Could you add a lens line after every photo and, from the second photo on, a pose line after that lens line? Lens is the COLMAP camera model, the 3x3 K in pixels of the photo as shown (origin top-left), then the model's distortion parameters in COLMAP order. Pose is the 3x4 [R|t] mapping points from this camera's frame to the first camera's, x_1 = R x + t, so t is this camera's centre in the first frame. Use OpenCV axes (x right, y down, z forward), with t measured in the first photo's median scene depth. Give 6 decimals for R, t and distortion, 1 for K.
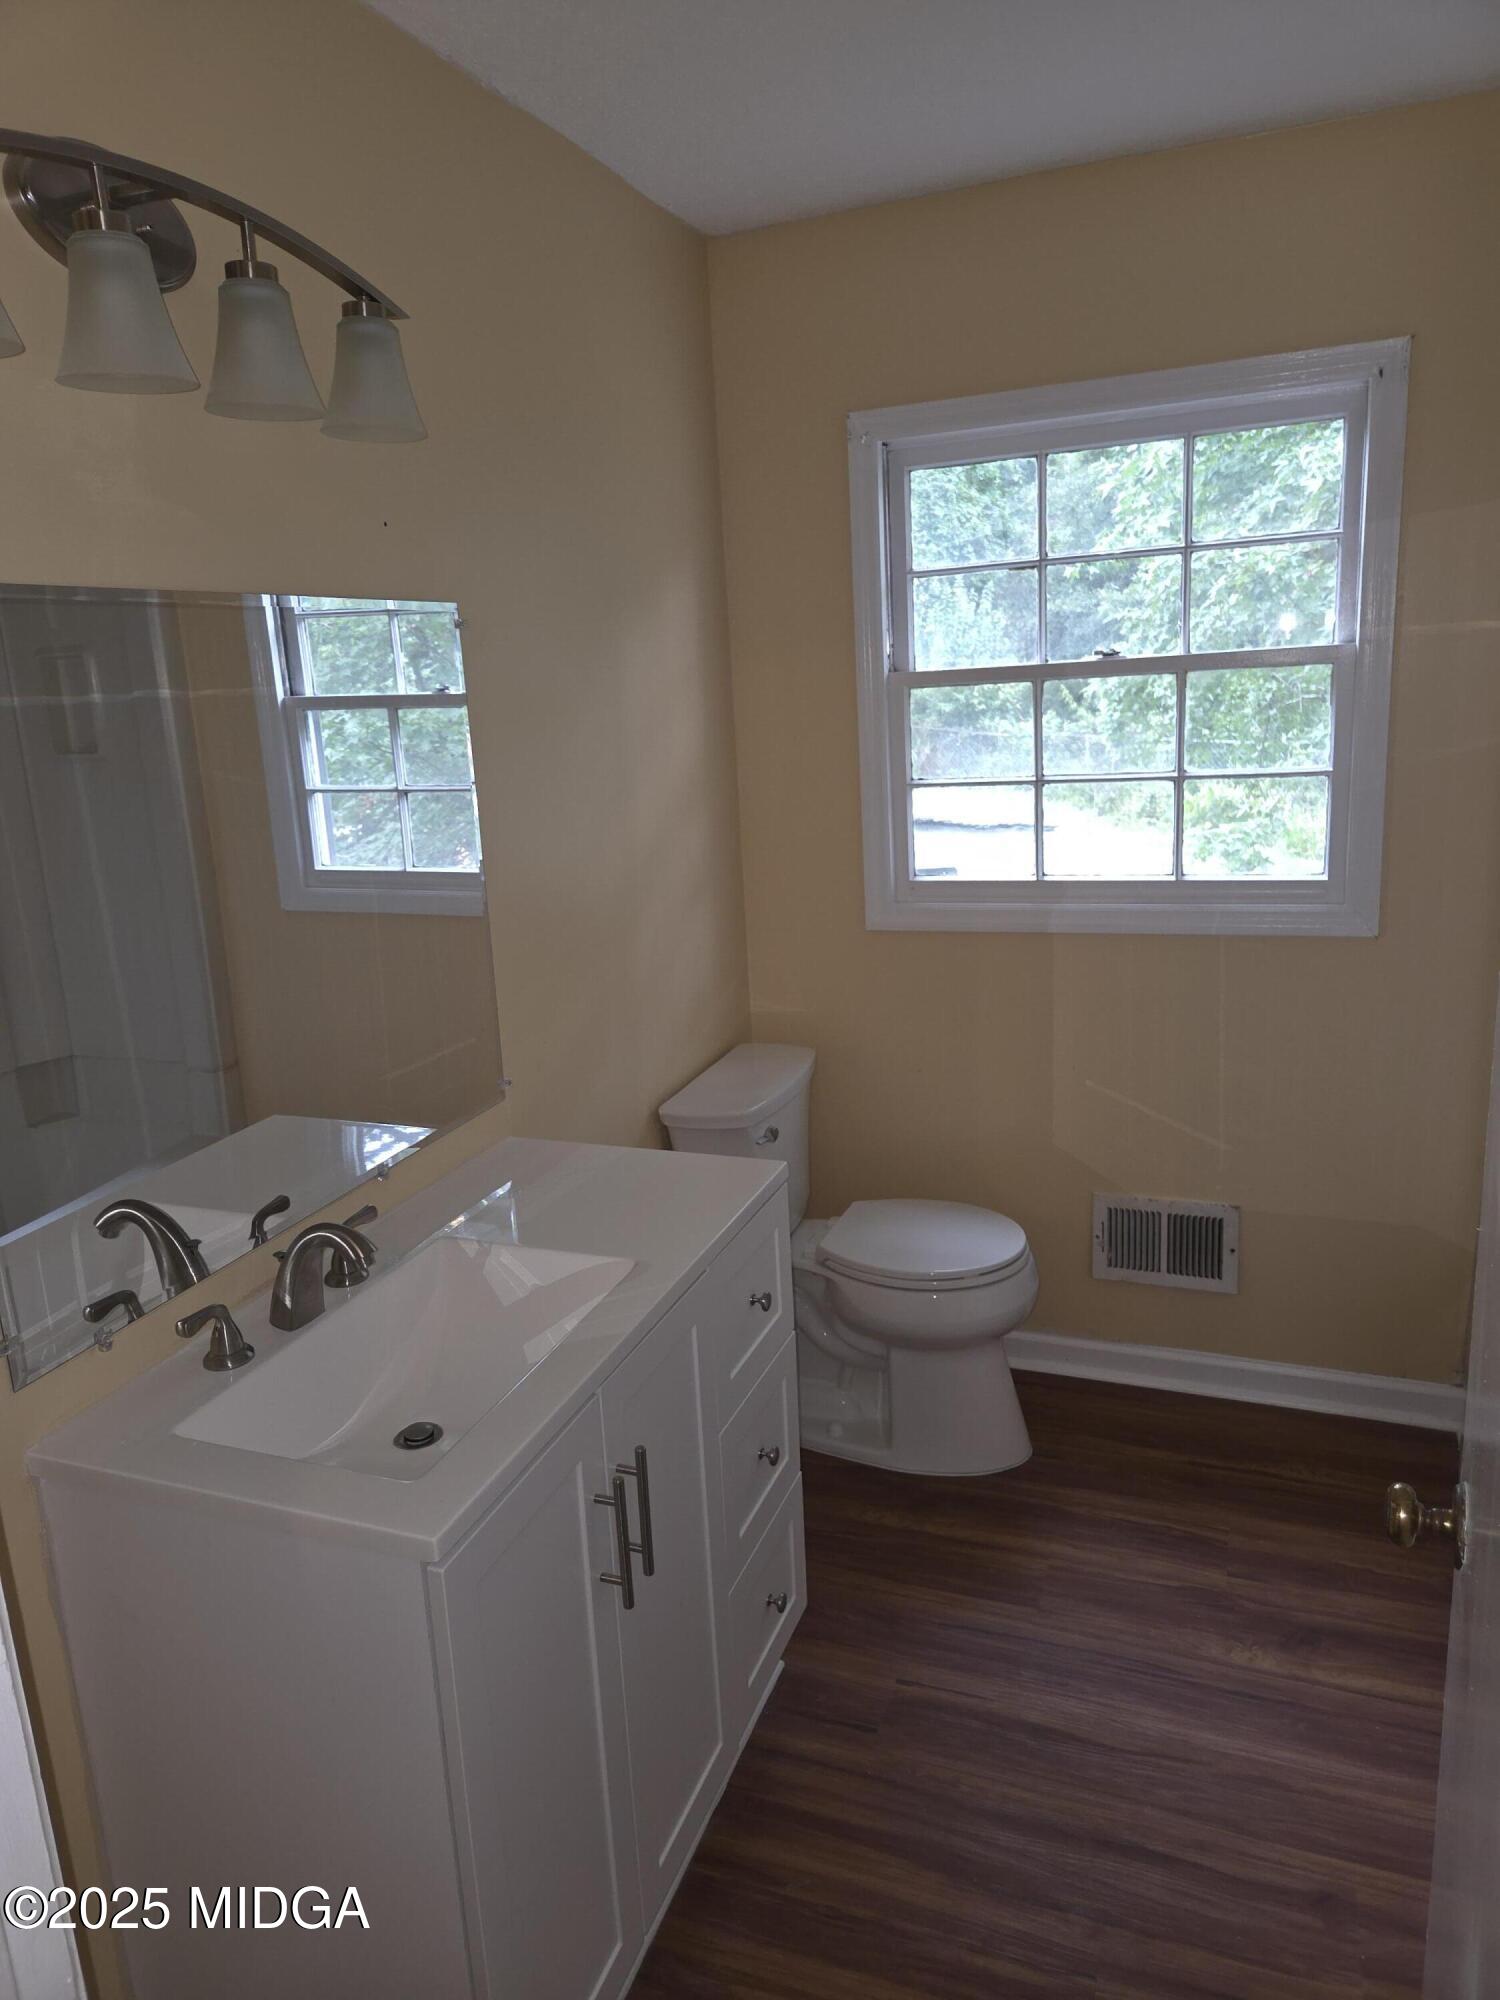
lens RADIAL K [[1341.3, 0, 749.8], [0, 1341.3, 988.0], [0, 0, 1]] dist [0.086789, -0.080168]
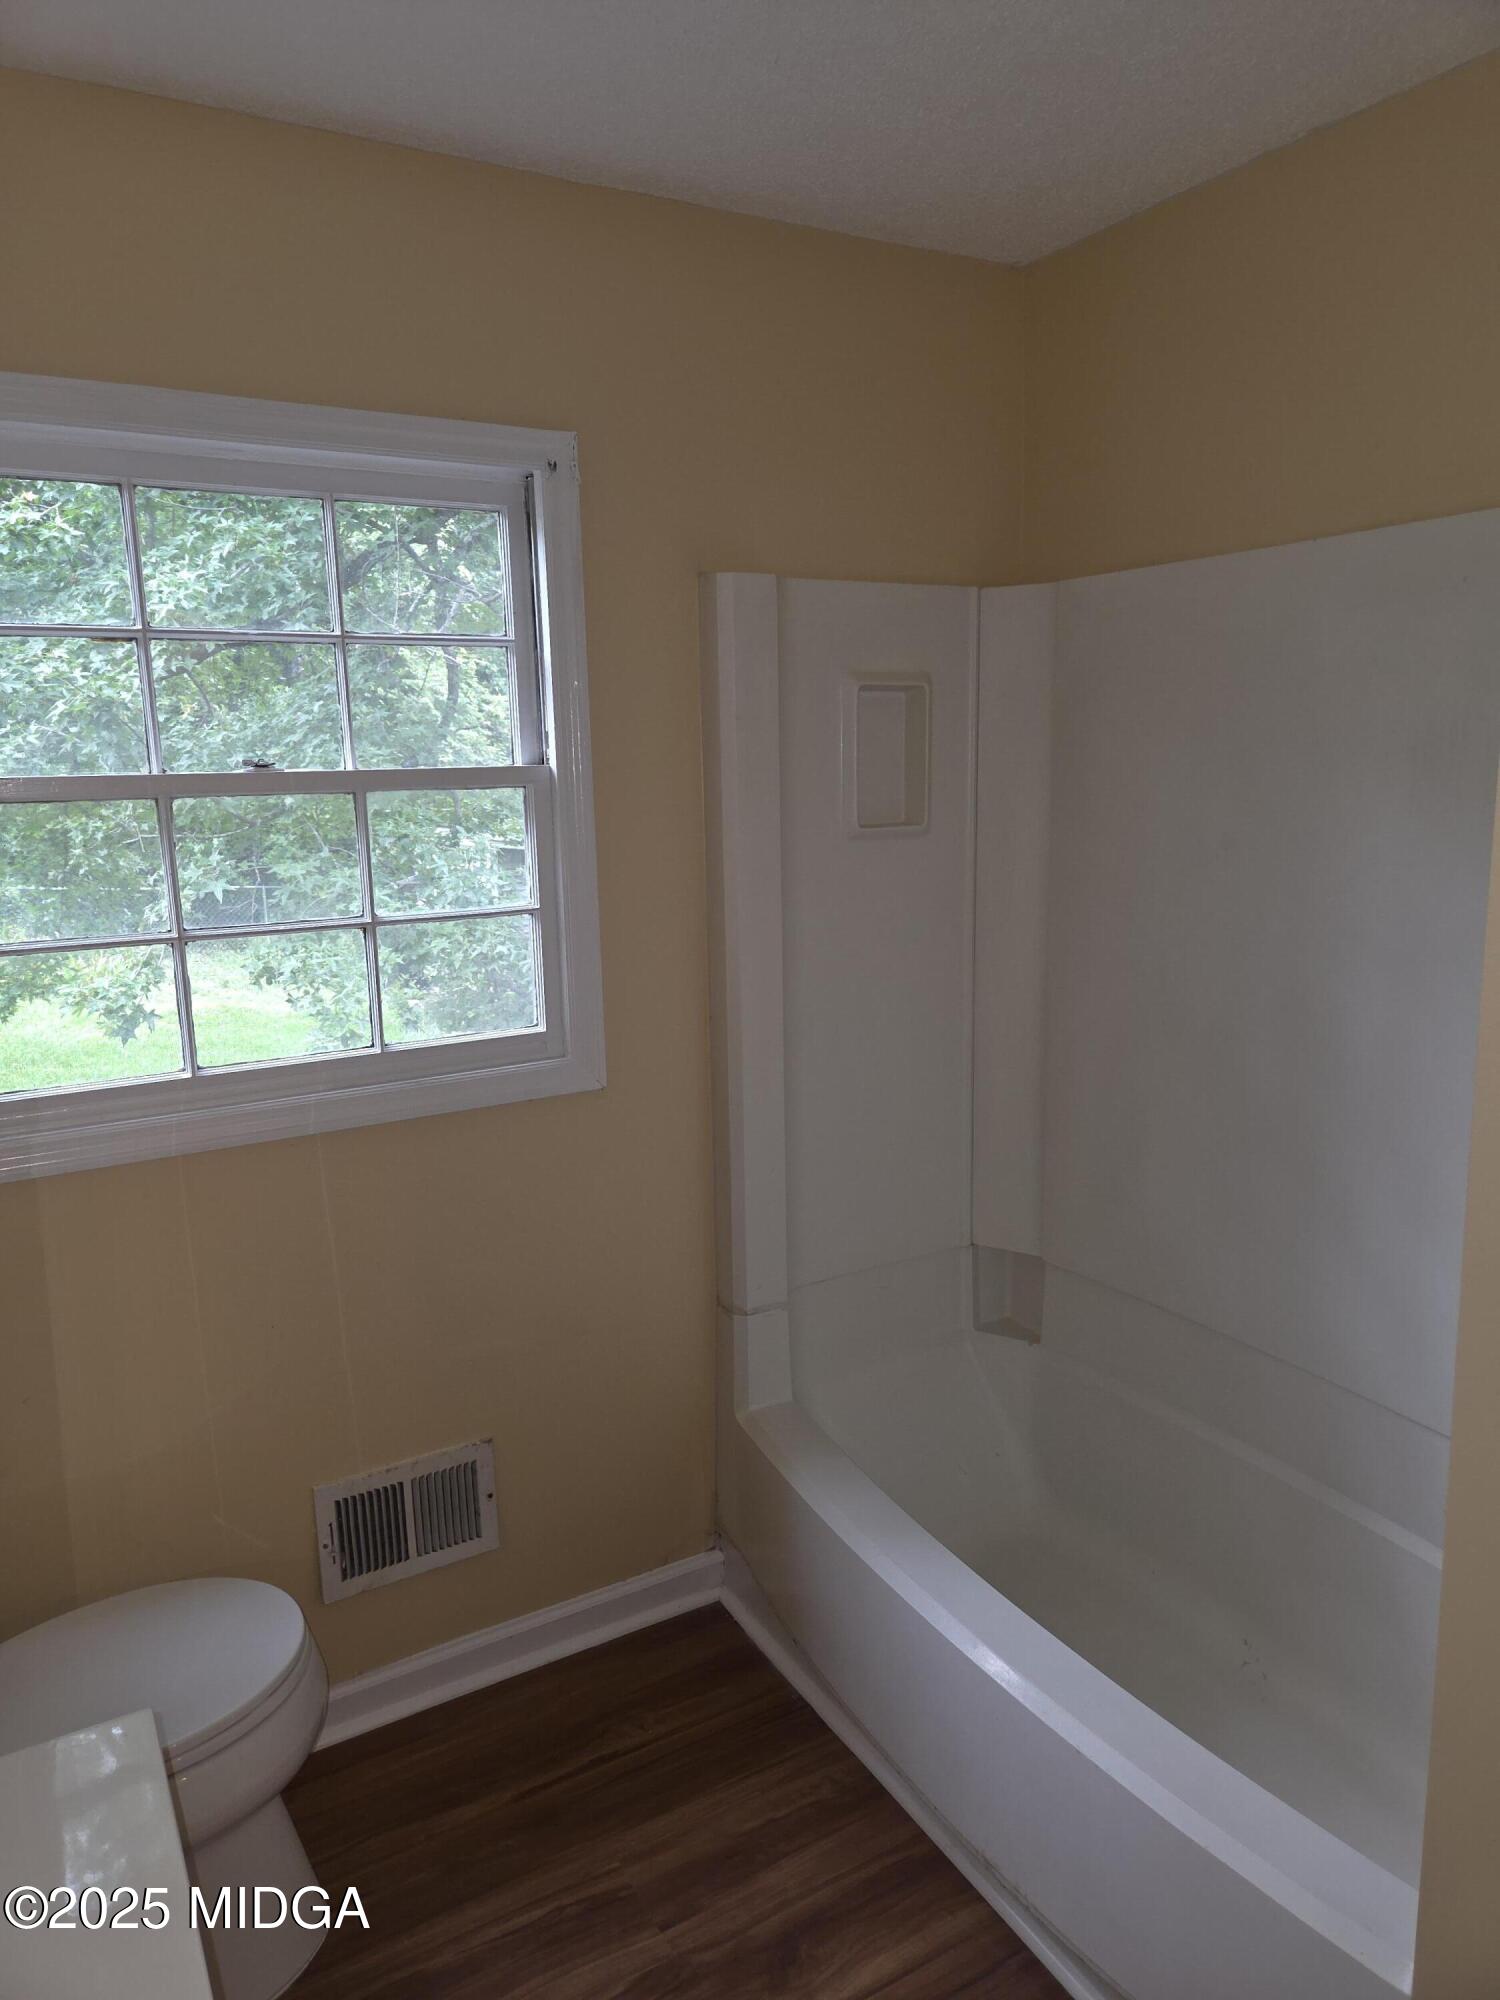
lens RADIAL K [[1341.3, 0, 749.8], [0, 1341.3, 988.0], [0, 0, 1]] dist [0.086789, -0.080168]
pose [[0.638191, -0.092948, 0.764246, -0.142828], [0.170872, 0.985027, -0.022889, -0.062384], [-0.750676, 0.145196, 0.644518, 0.331692]]
